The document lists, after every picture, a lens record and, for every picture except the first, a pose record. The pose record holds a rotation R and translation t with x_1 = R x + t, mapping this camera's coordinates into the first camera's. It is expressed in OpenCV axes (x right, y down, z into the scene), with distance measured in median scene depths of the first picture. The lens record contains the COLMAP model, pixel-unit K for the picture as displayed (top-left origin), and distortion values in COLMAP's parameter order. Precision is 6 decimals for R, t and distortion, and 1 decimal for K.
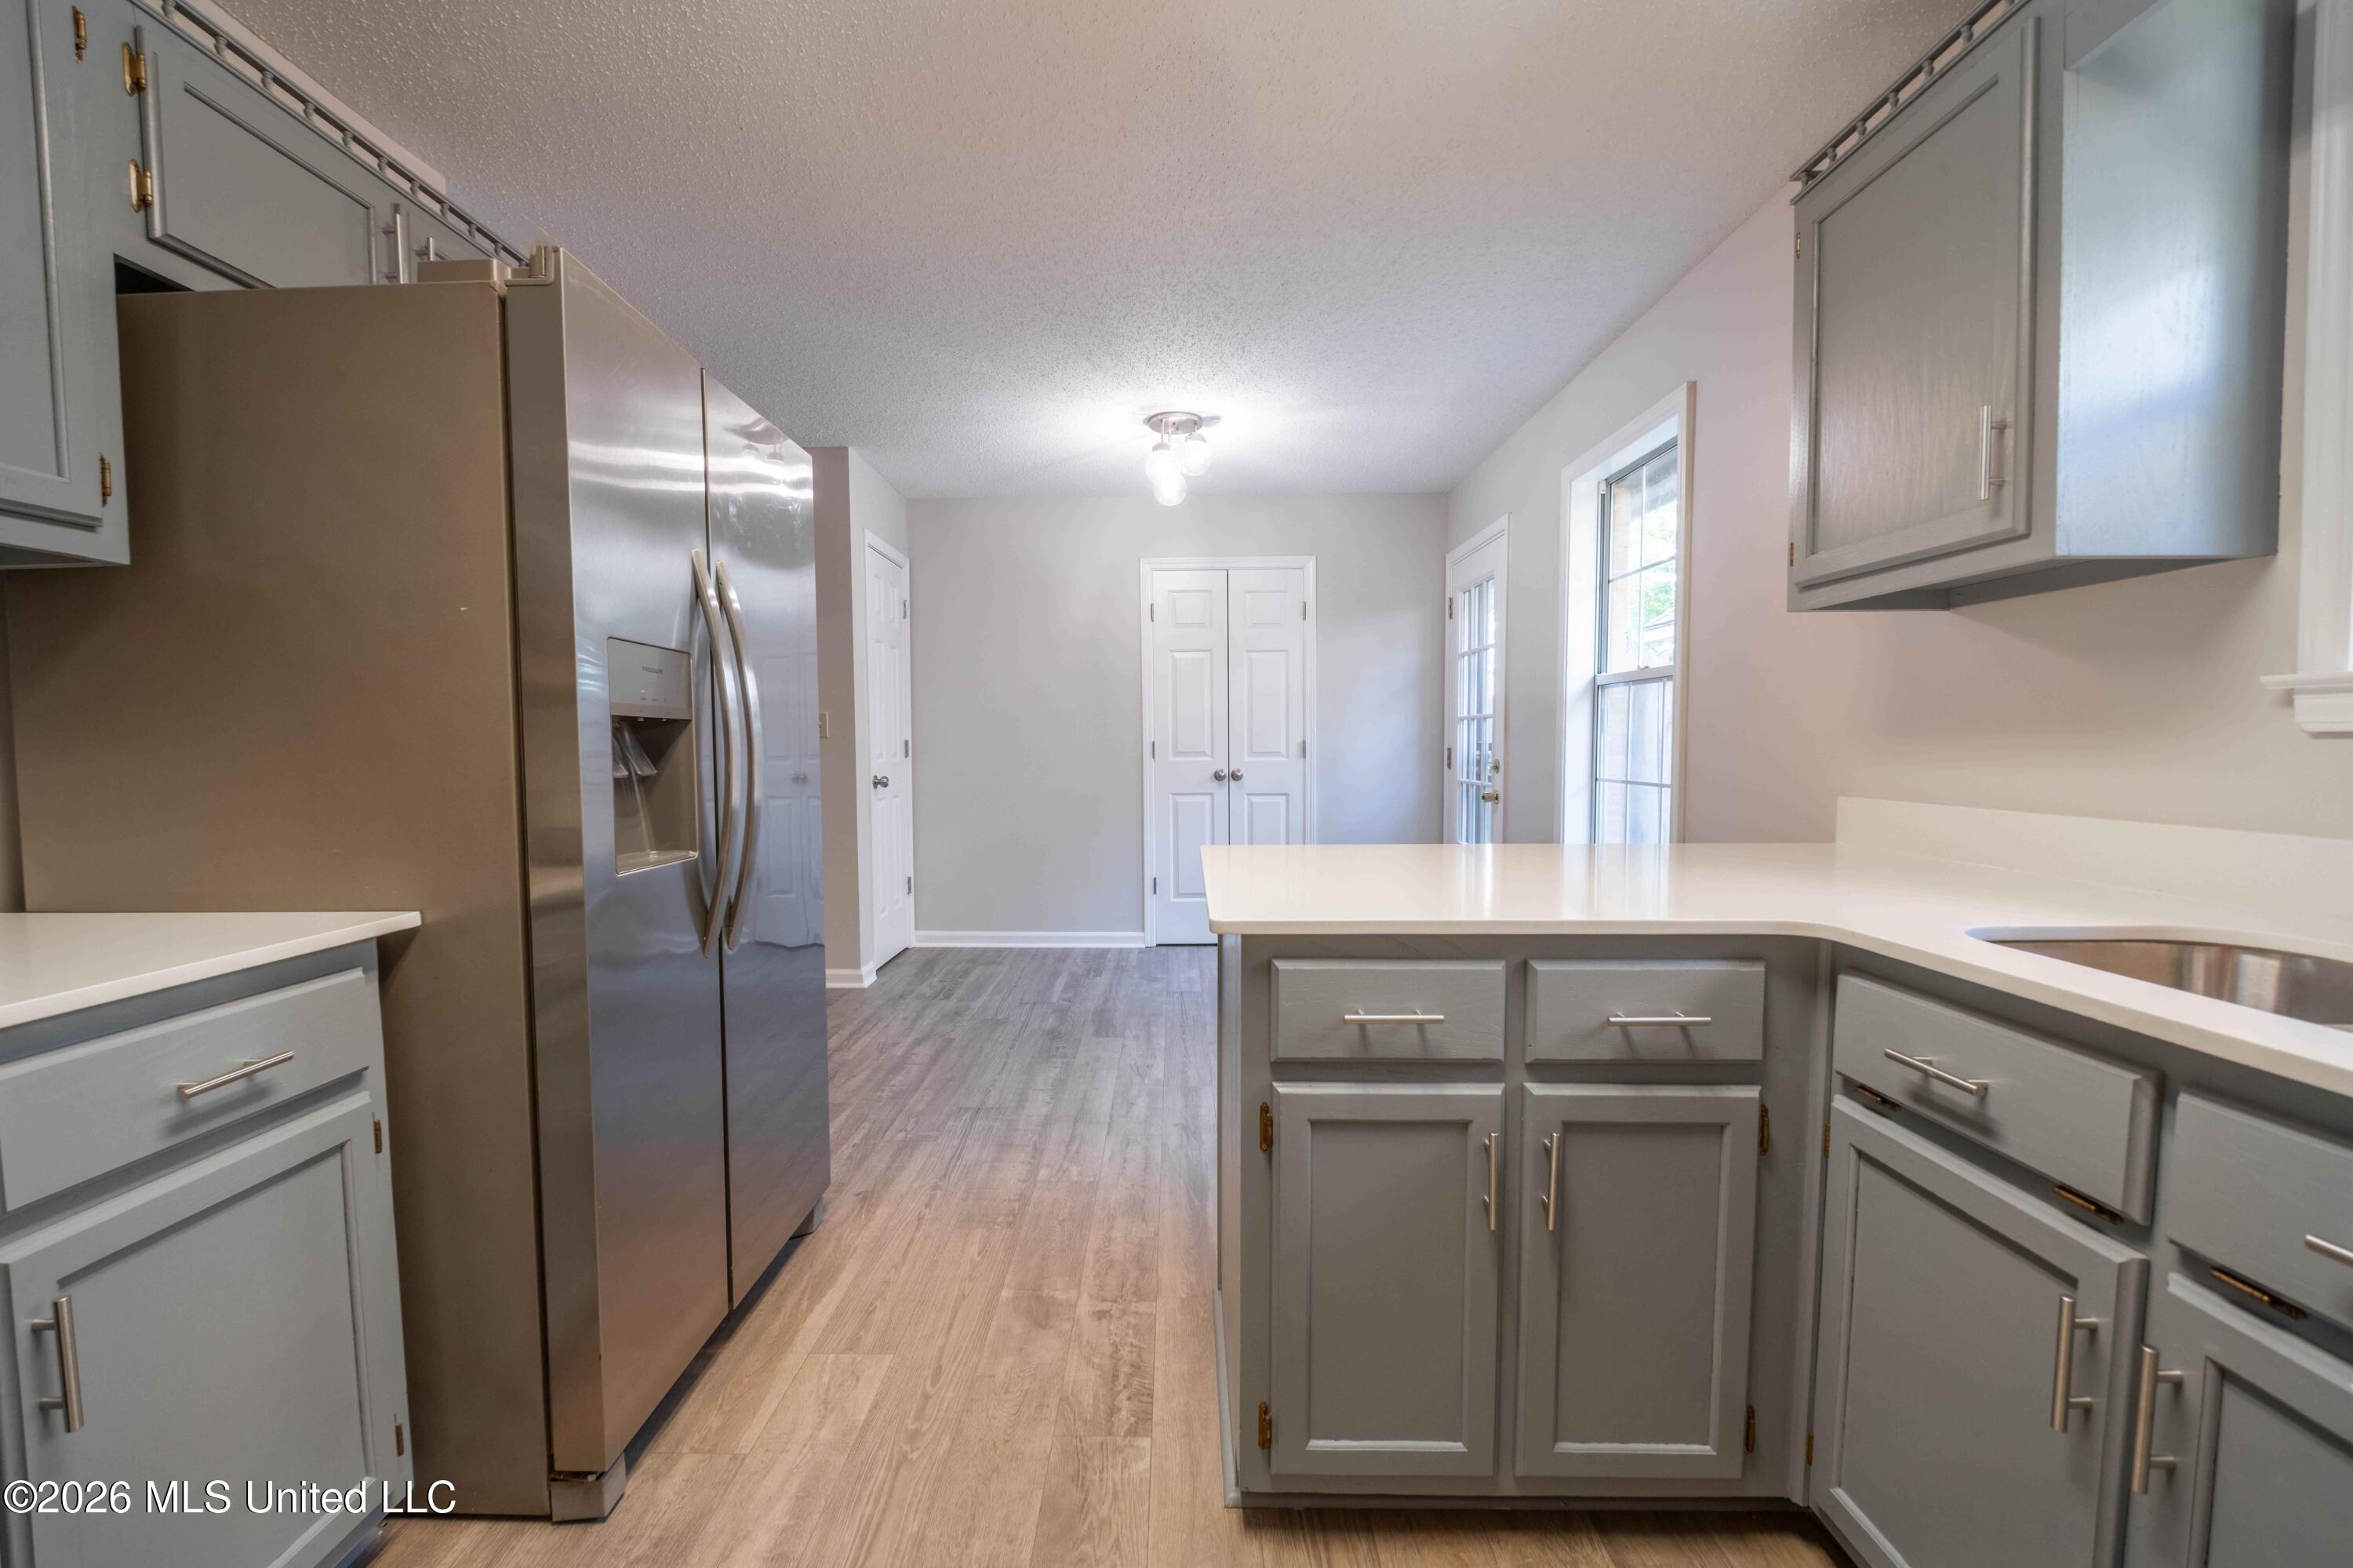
lens RADIAL K [[1011.4, 0, 1138.2], [0, 1011.4, 792.6], [0, 0, 1]] dist [0.002003, -0.012017]
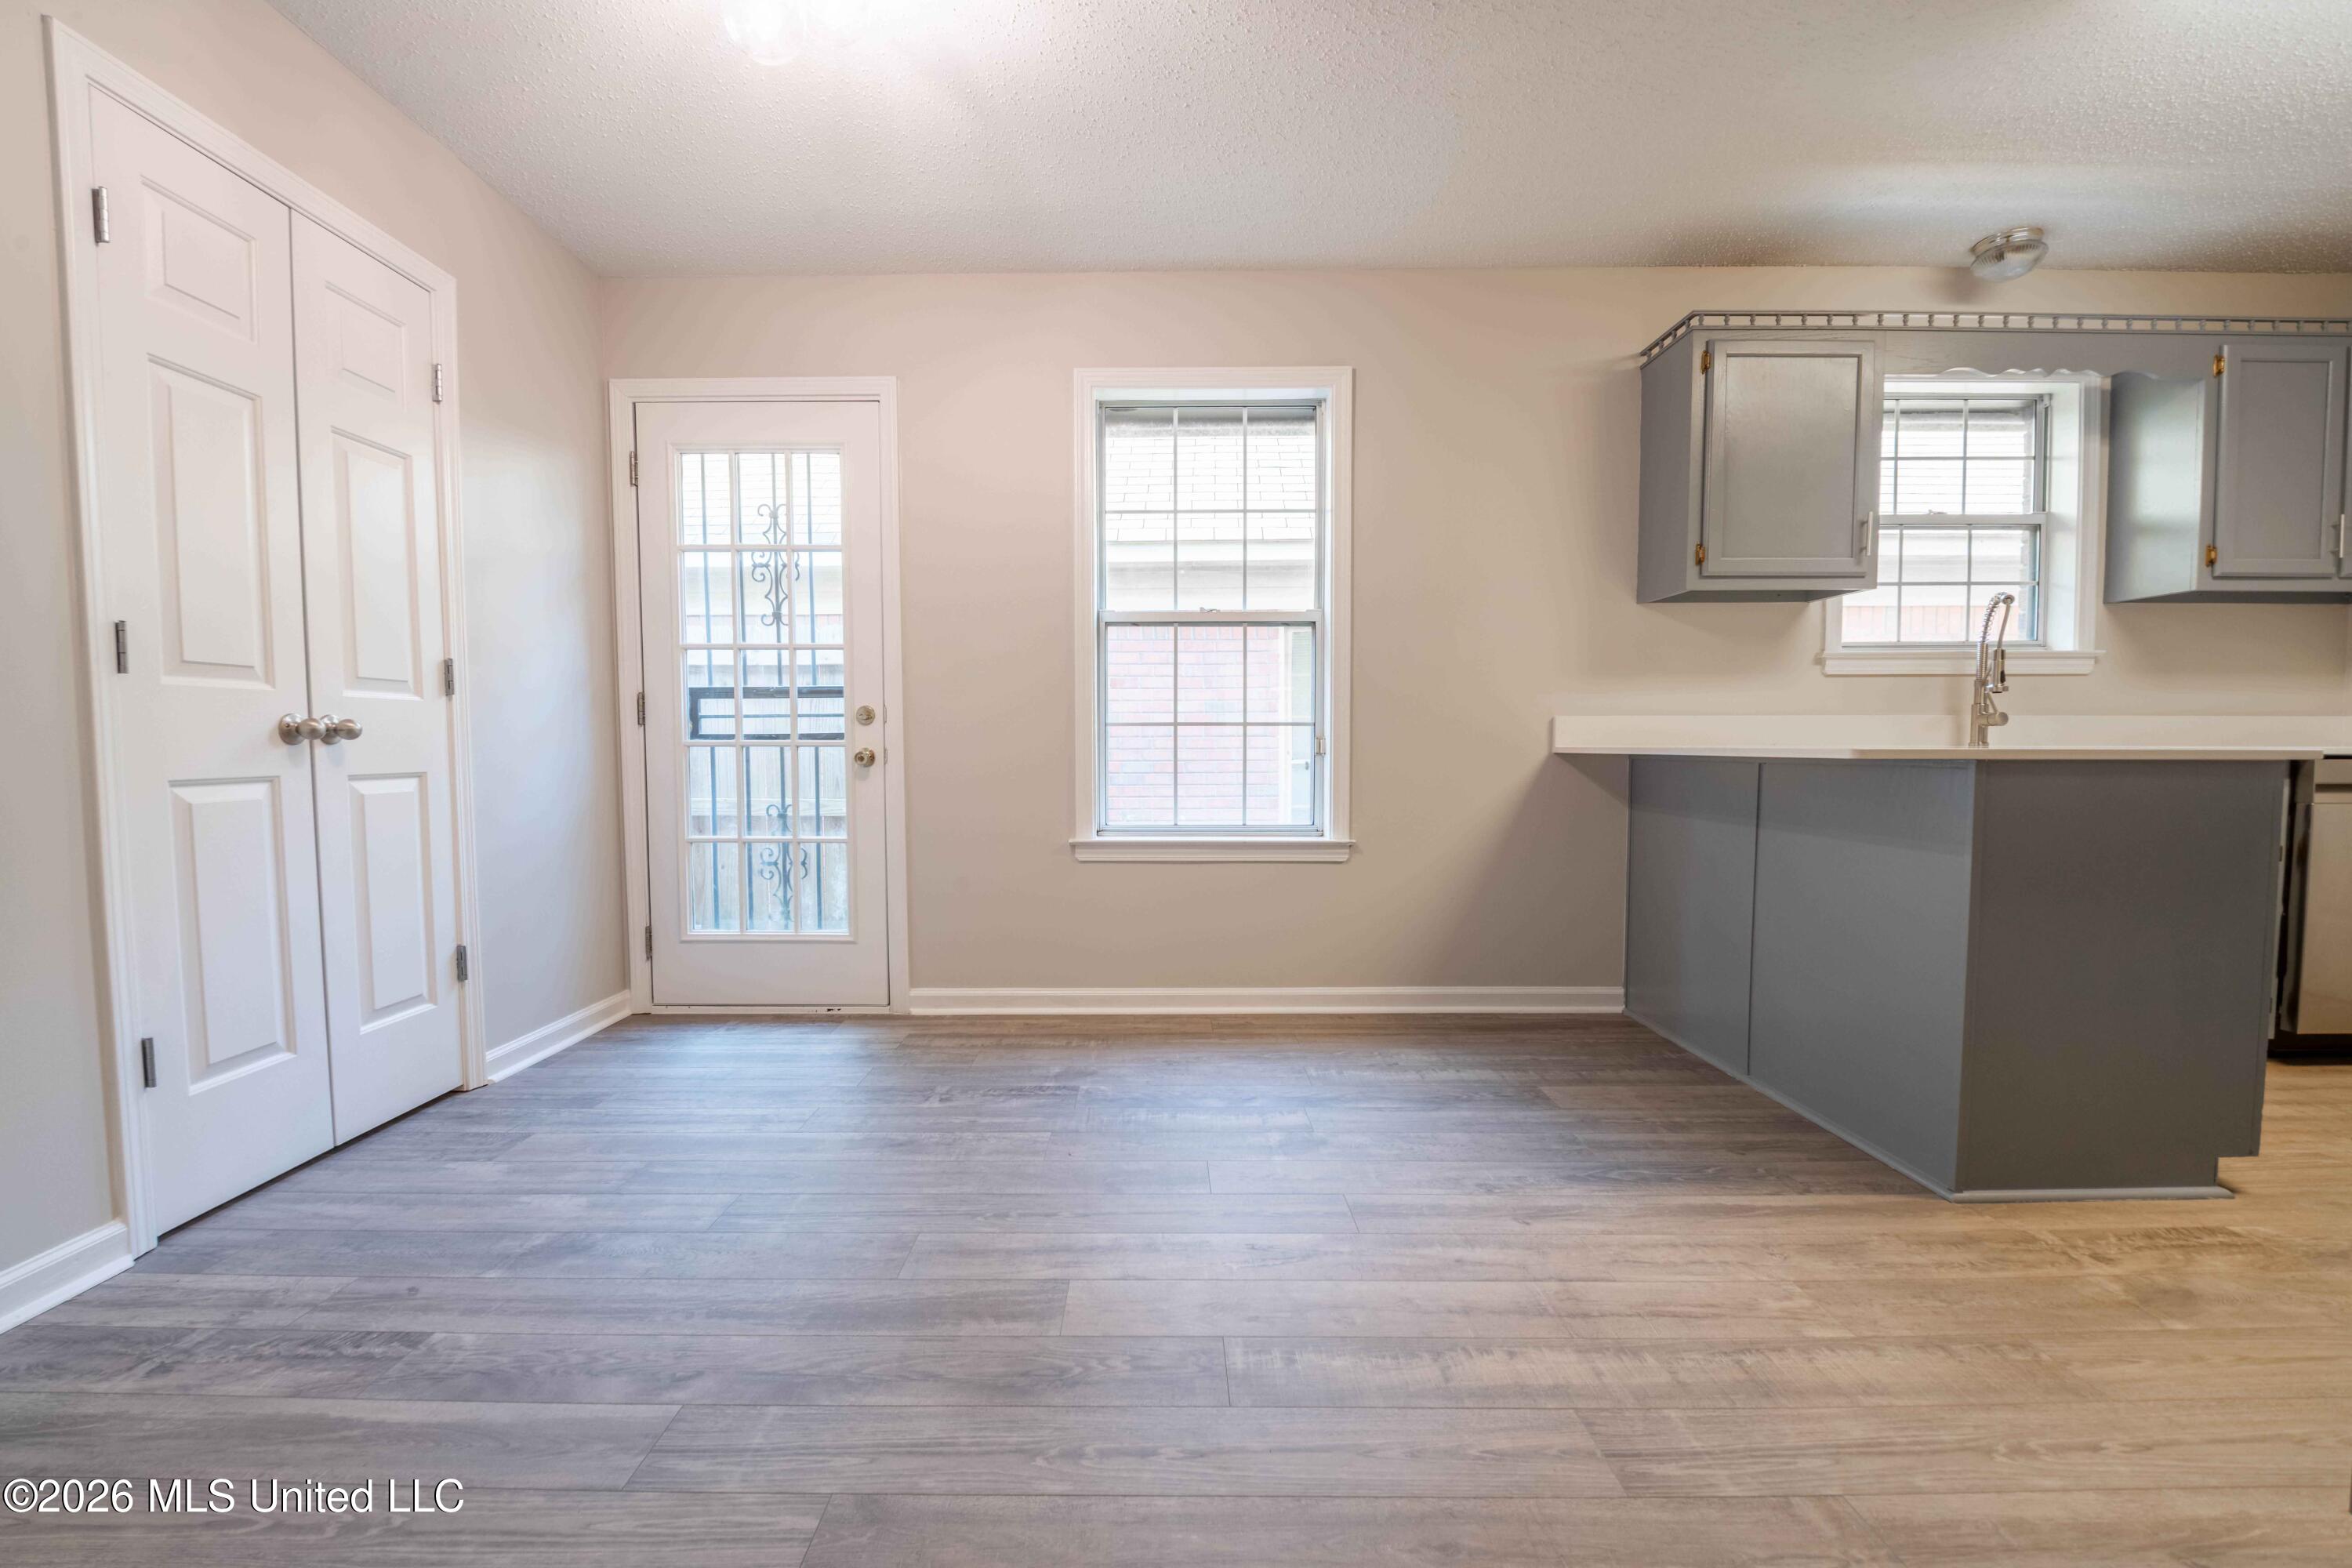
lens RADIAL K [[986.2, 0, 1176.0], [0, 986.2, 784.0], [0, 0, 1]] dist [-0.024194, -0.000152]
pose [[-0.039829, -0.038990, 0.998445, -0.468355], [0.057289, 0.997506, 0.041239, 0.011962], [-0.997563, 0.058843, -0.037496, 1.031757]]
